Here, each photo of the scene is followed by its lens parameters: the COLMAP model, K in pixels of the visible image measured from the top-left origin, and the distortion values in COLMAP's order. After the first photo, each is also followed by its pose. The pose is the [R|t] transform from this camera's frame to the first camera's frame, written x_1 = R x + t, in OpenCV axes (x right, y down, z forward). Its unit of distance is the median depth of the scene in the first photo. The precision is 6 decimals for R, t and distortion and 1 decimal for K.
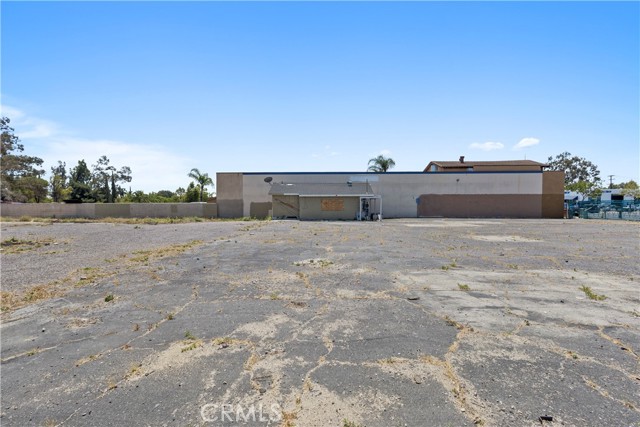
lens RADIAL K [[300.7, 0, 319.2], [0, 300.7, 207.5], [0, 0, 1]] dist [0.004329, -0.001445]
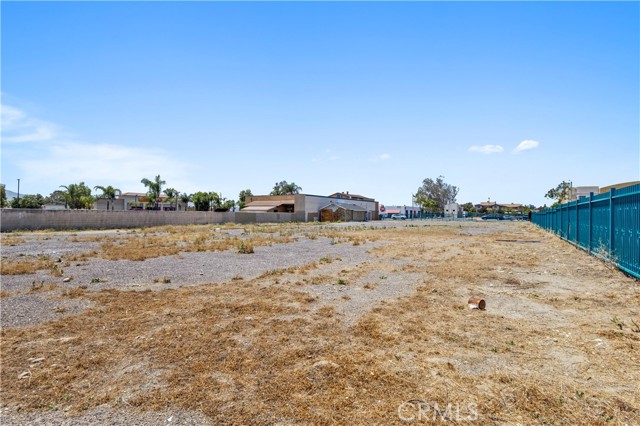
lens RADIAL K [[300.7, 0, 320.4], [0, 300.7, 213.2], [0, 0, 1]] dist [0.004329, -0.001445]
pose [[0.551307, 0.010550, 0.834236, -1.578511], [-0.006359, 0.999944, -0.008443, 0.001261], [-0.834278, -0.000650, 0.551343, 0.008214]]
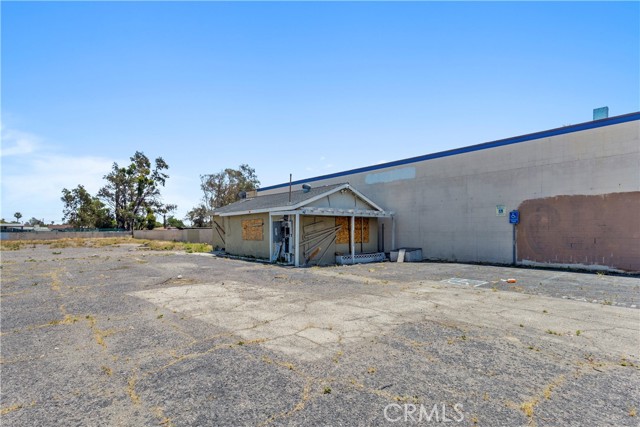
lens RADIAL K [[300.7, 0, 317.5], [0, 300.7, 231.7], [0, 0, 1]] dist [0.004329, -0.001445]
pose [[0.685081, 0.001103, -0.728466, 0.433016], [-0.004234, 0.999988, -0.002467, -0.003500], [0.728455, 0.004775, 0.685077, 0.583818]]
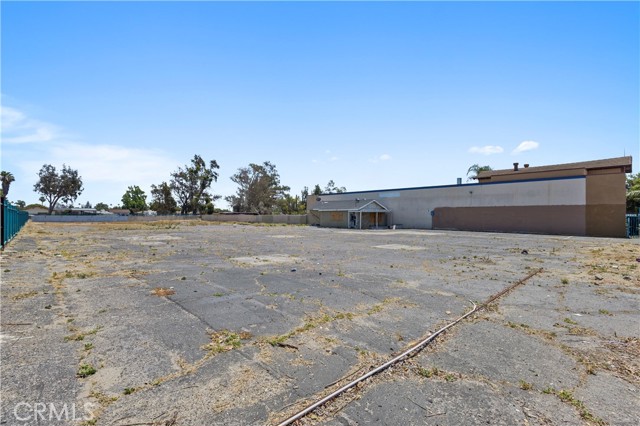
lens RADIAL K [[300.7, 0, 315.6], [0, 300.7, 214.3], [0, 0, 1]] dist [0.004329, -0.001445]
pose [[0.695642, 0.001842, -0.718387, 0.813349], [-0.011810, 0.999891, -0.008872, -0.004751], [0.718292, 0.014656, 0.695587, -0.042283]]
